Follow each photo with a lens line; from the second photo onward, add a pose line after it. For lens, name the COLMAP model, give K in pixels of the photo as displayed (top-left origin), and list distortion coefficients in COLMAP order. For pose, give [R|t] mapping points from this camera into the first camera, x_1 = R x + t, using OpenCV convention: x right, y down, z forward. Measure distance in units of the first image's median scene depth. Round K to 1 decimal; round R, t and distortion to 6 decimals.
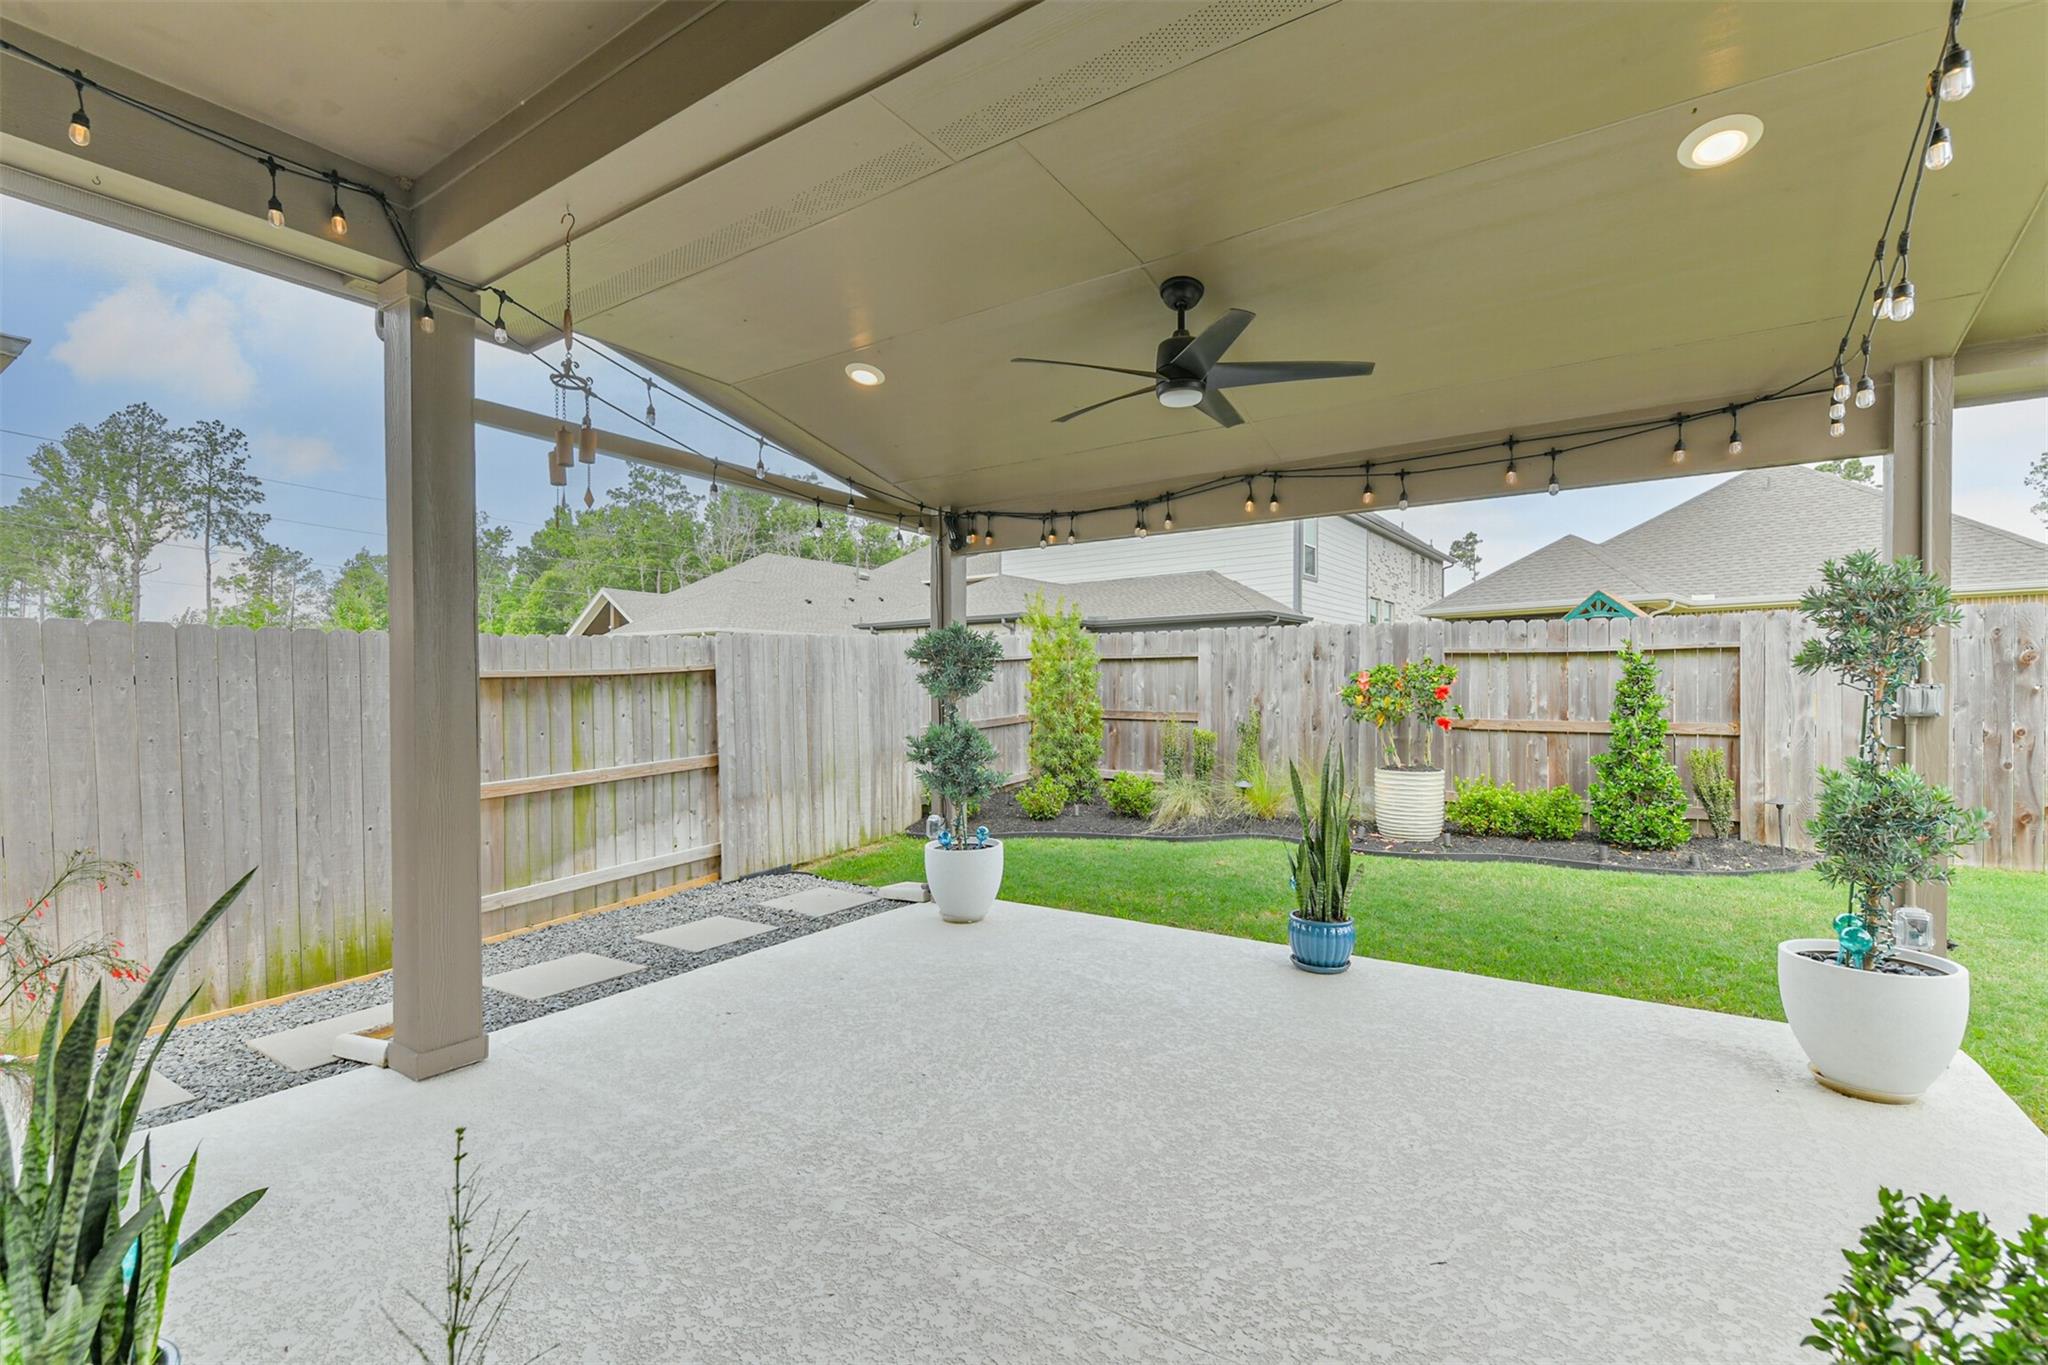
lens RADIAL K [[874.1, 0, 1029.7], [0, 874.1, 712.6], [0, 0, 1]] dist [0.009451, -0.000076]
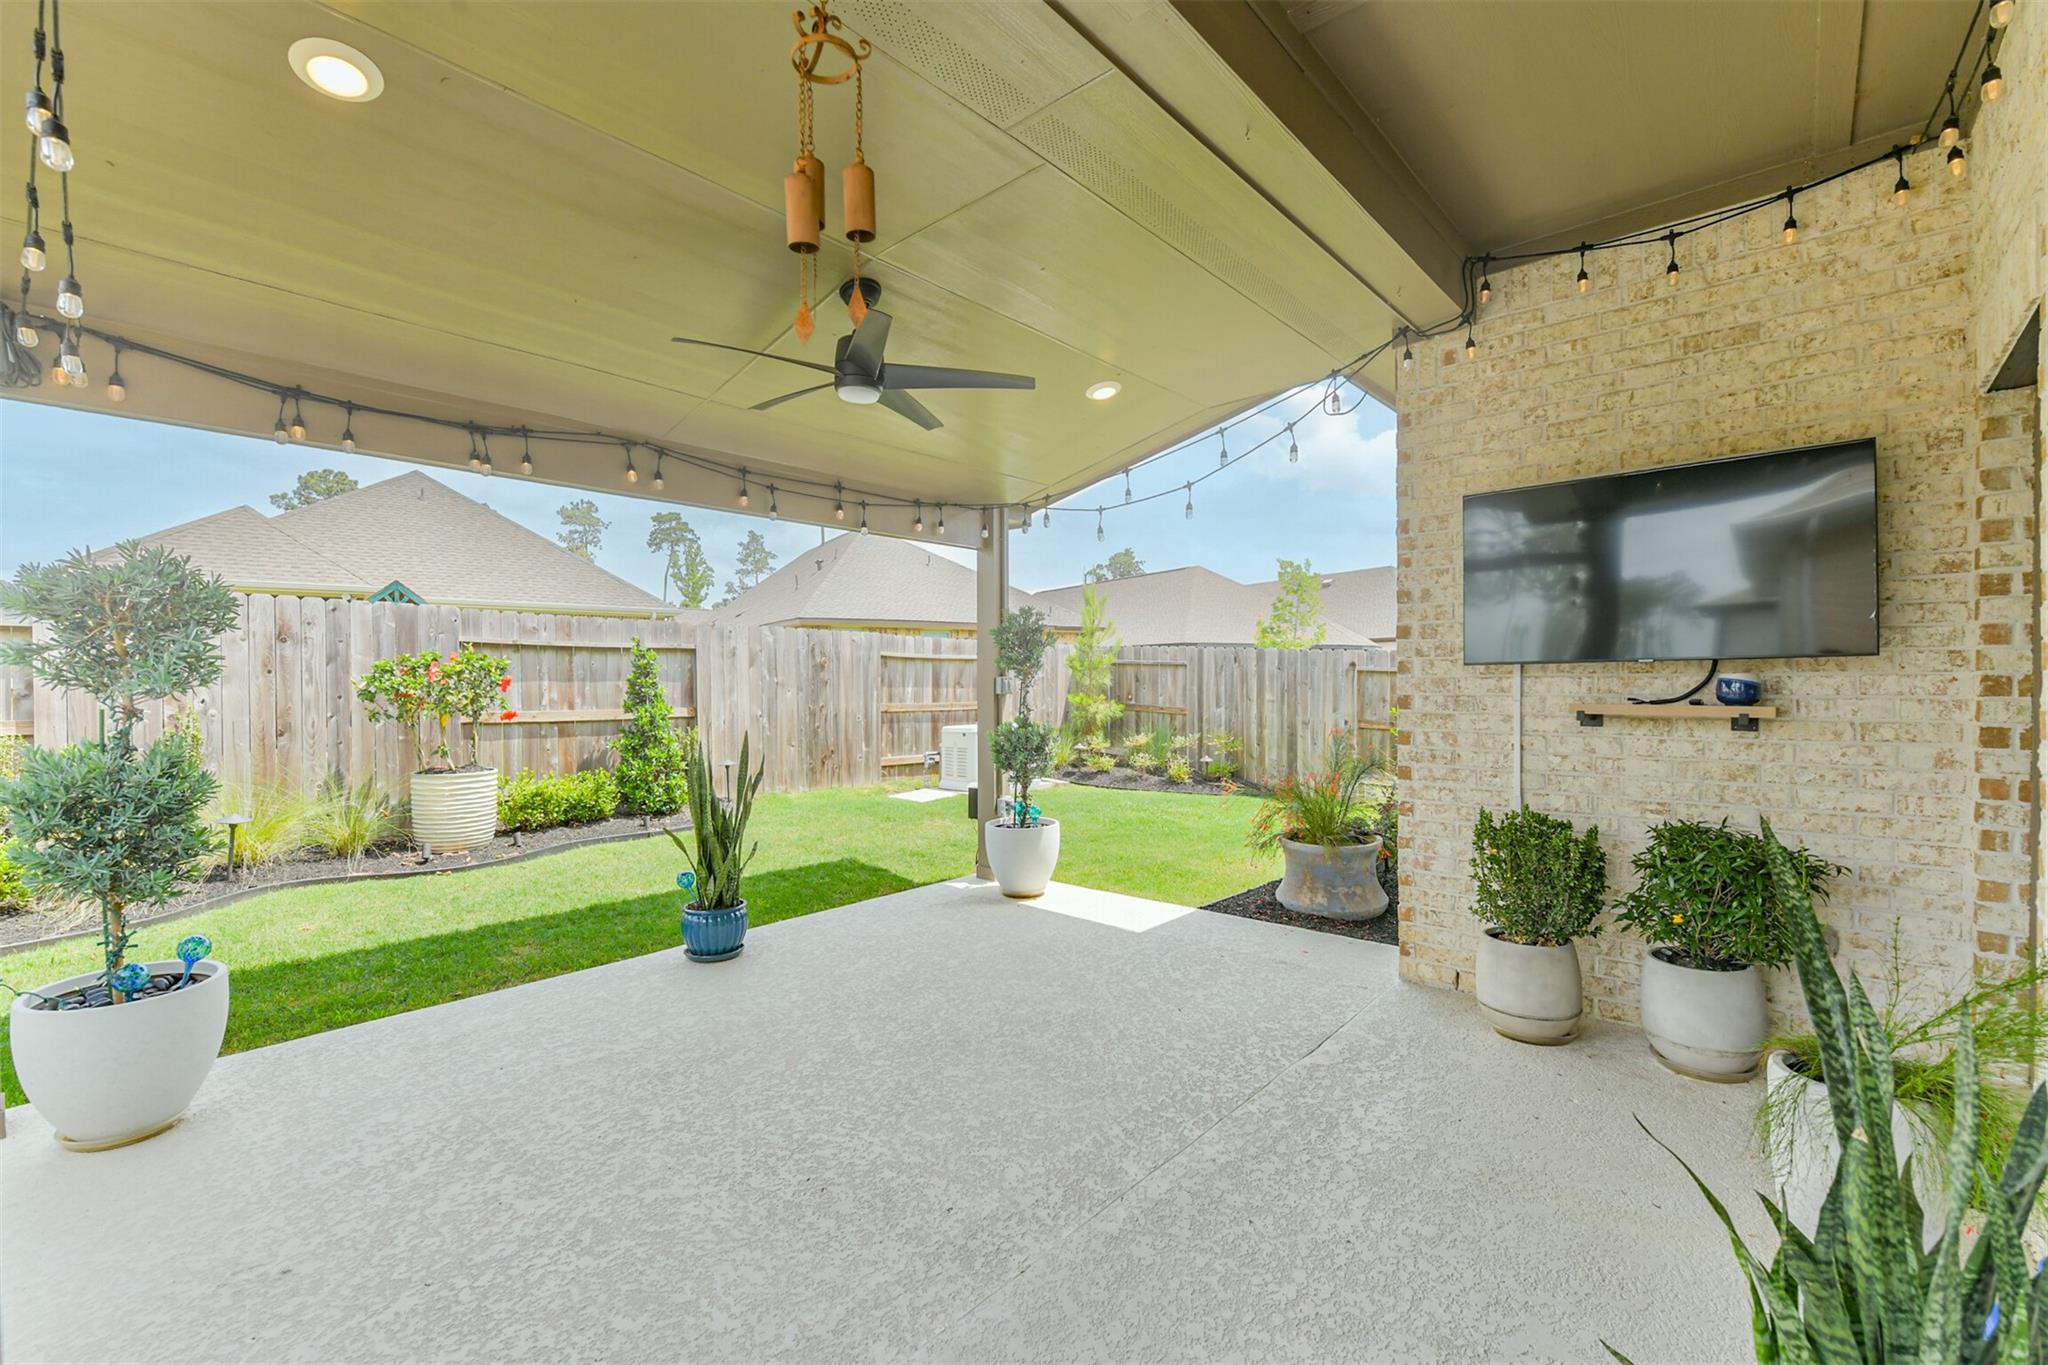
lens RADIAL K [[872.0, 0, 1028.2], [0, 872.0, 684.8], [0, 0, 1]] dist [0.011952, -0.000677]
pose [[0.146146, -0.002621, 0.989260, -0.624011], [0.028557, 0.999591, -0.001570, -0.008083], [-0.988851, 0.028480, 0.146161, 0.504903]]
